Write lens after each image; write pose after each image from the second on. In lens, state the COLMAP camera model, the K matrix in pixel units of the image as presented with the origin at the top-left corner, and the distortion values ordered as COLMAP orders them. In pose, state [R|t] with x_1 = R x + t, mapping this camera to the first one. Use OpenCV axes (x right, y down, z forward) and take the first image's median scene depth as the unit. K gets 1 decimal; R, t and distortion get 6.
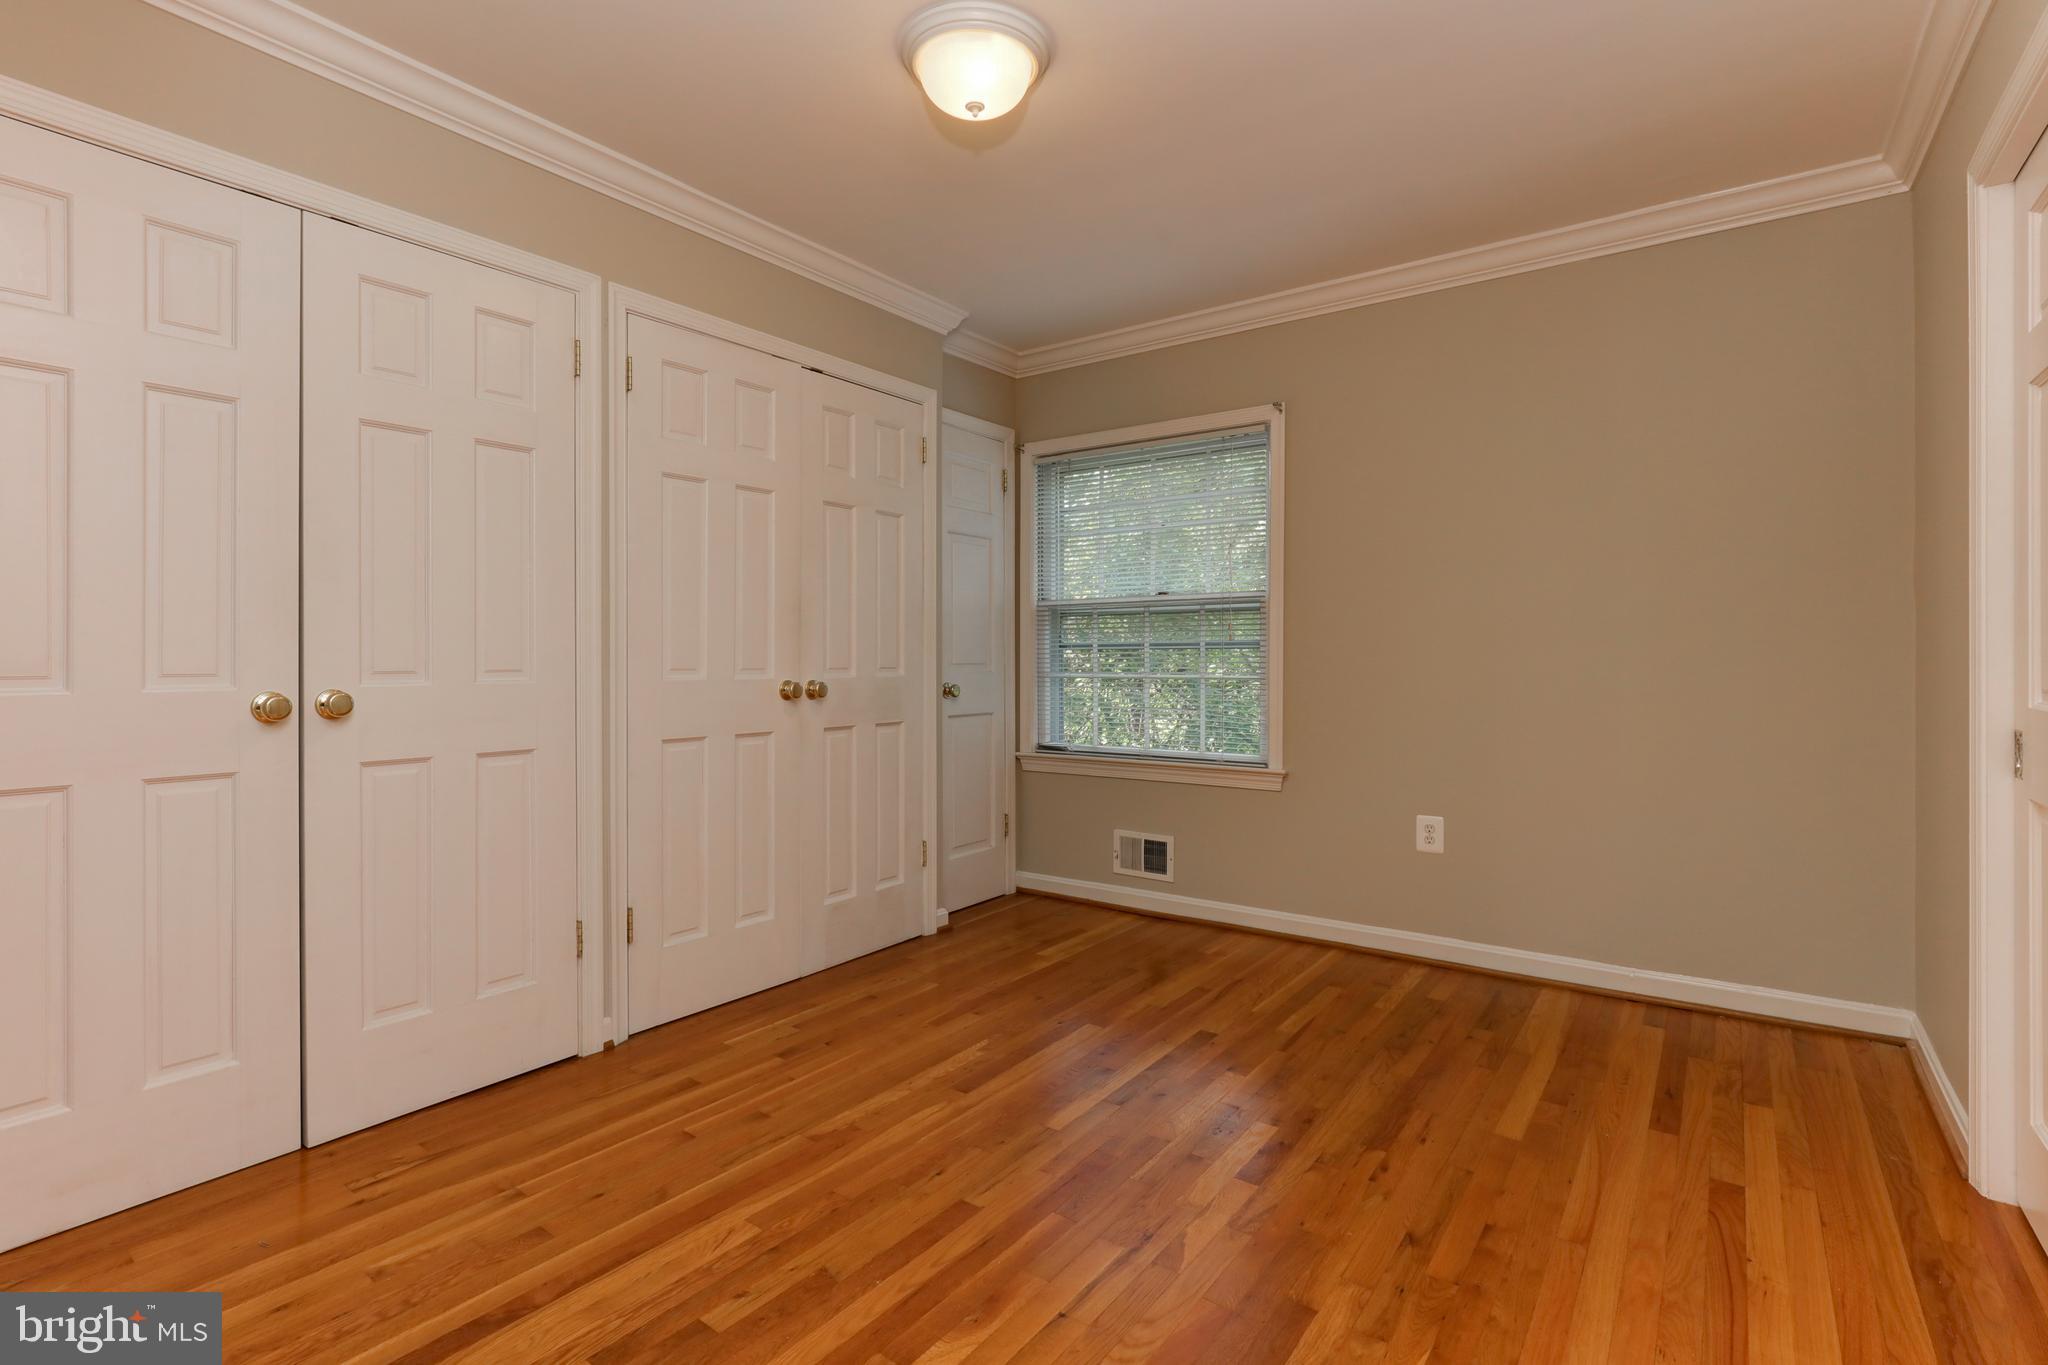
lens RADIAL K [[939.5, 0, 1067.3], [0, 939.5, 668.6], [0, 0, 1]] dist [-0.005052, -0.000930]
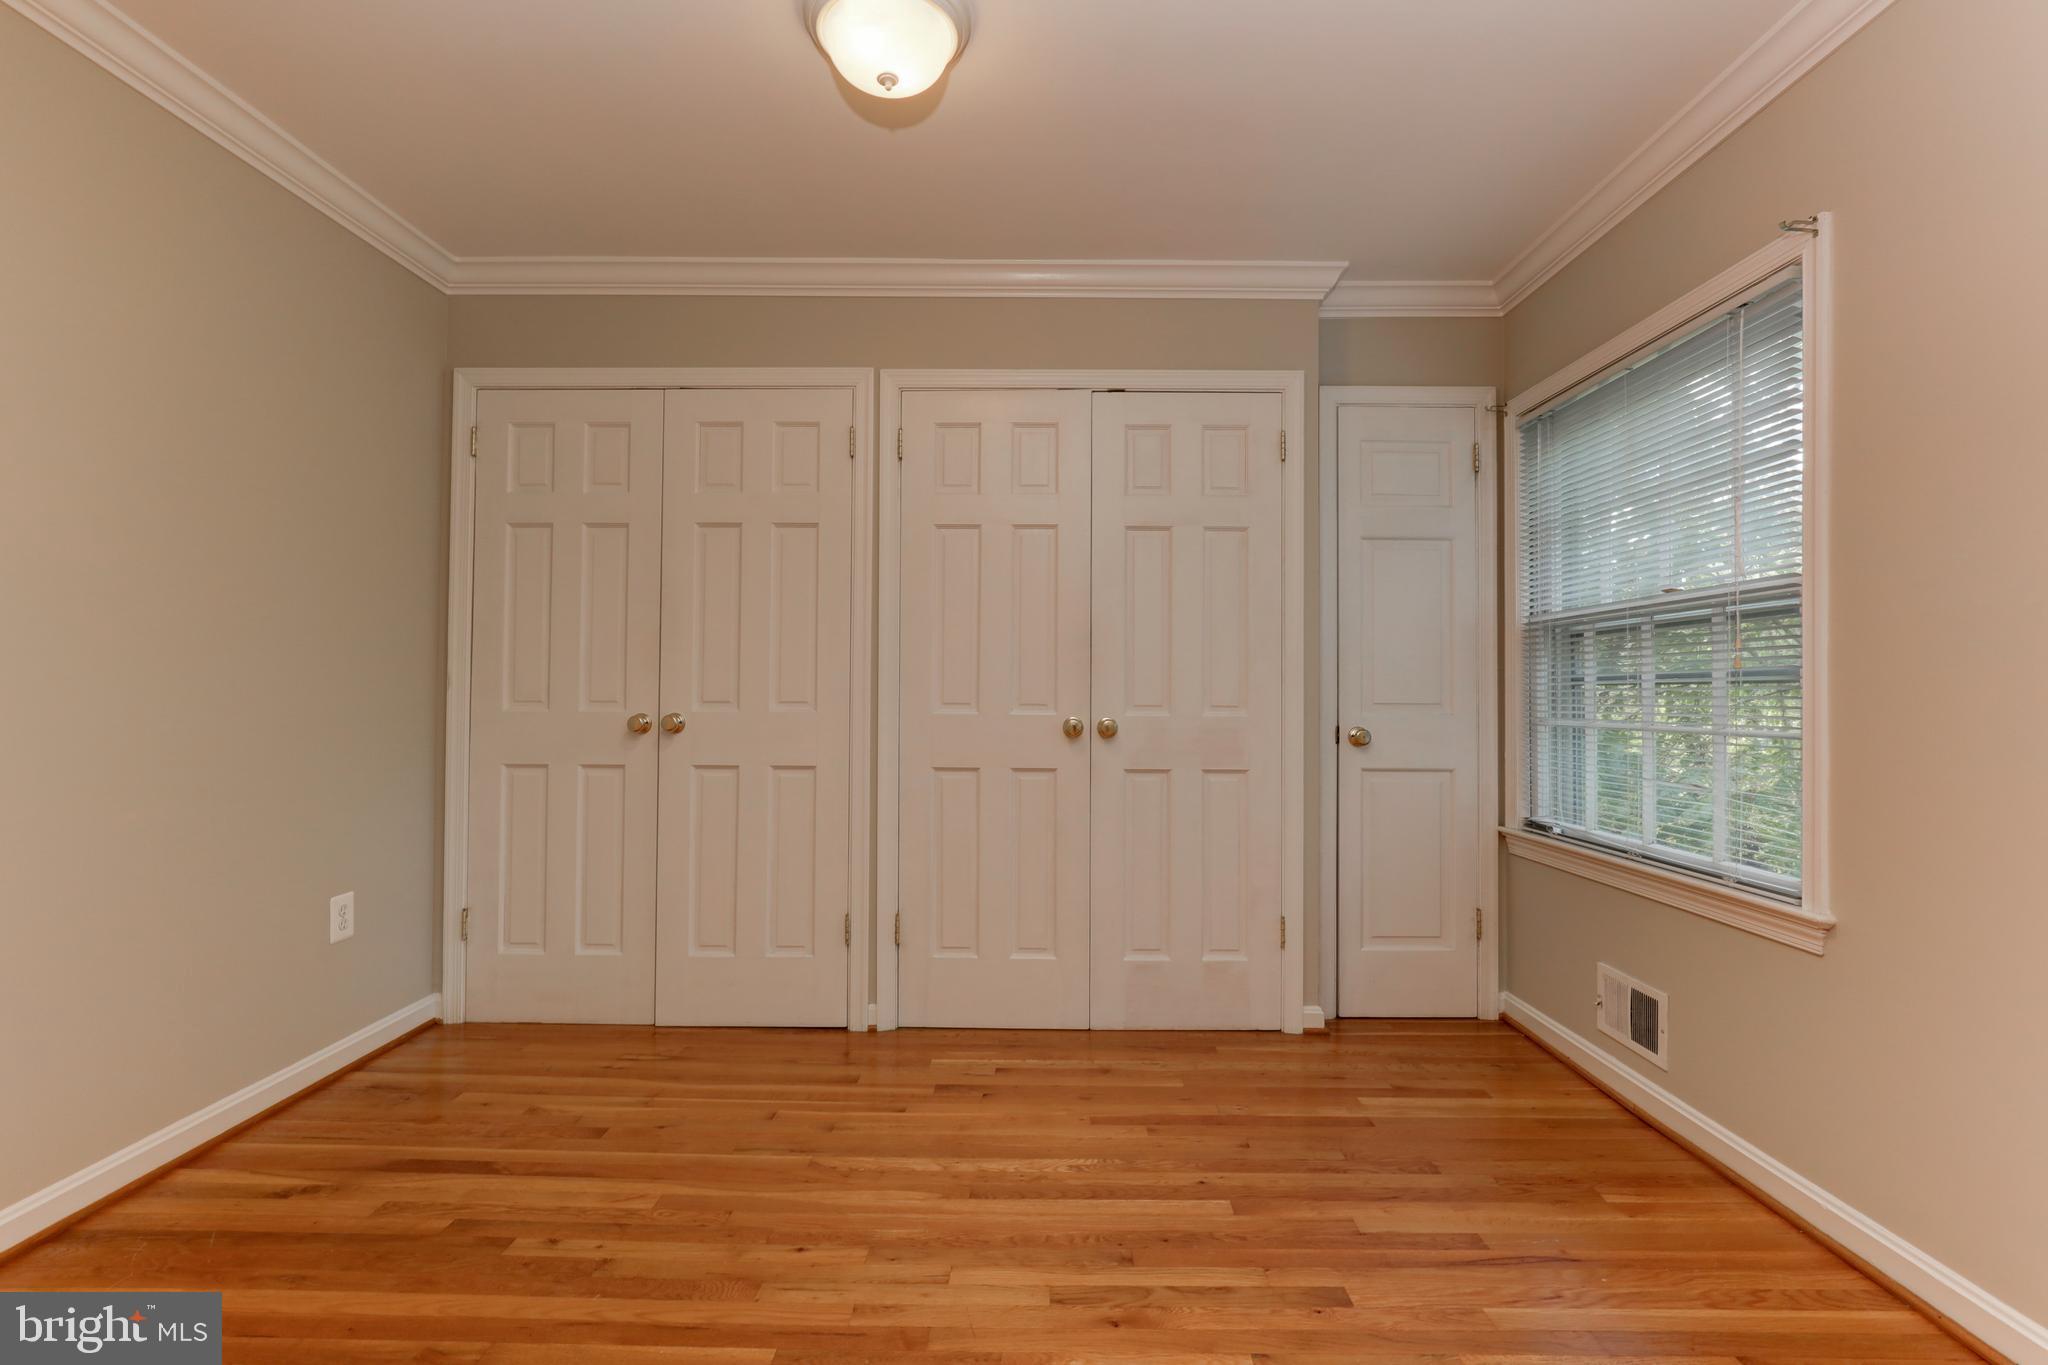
lens RADIAL K [[939.5, 0, 1025.0], [0, 939.5, 694.5], [0, 0, 1]] dist [-0.005052, -0.000930]
pose [[0.574909, 0.006970, -0.818187, 0.454389], [-0.015234, 0.999882, -0.002187, -0.008681], [0.818075, 0.013722, 0.574948, 0.387833]]
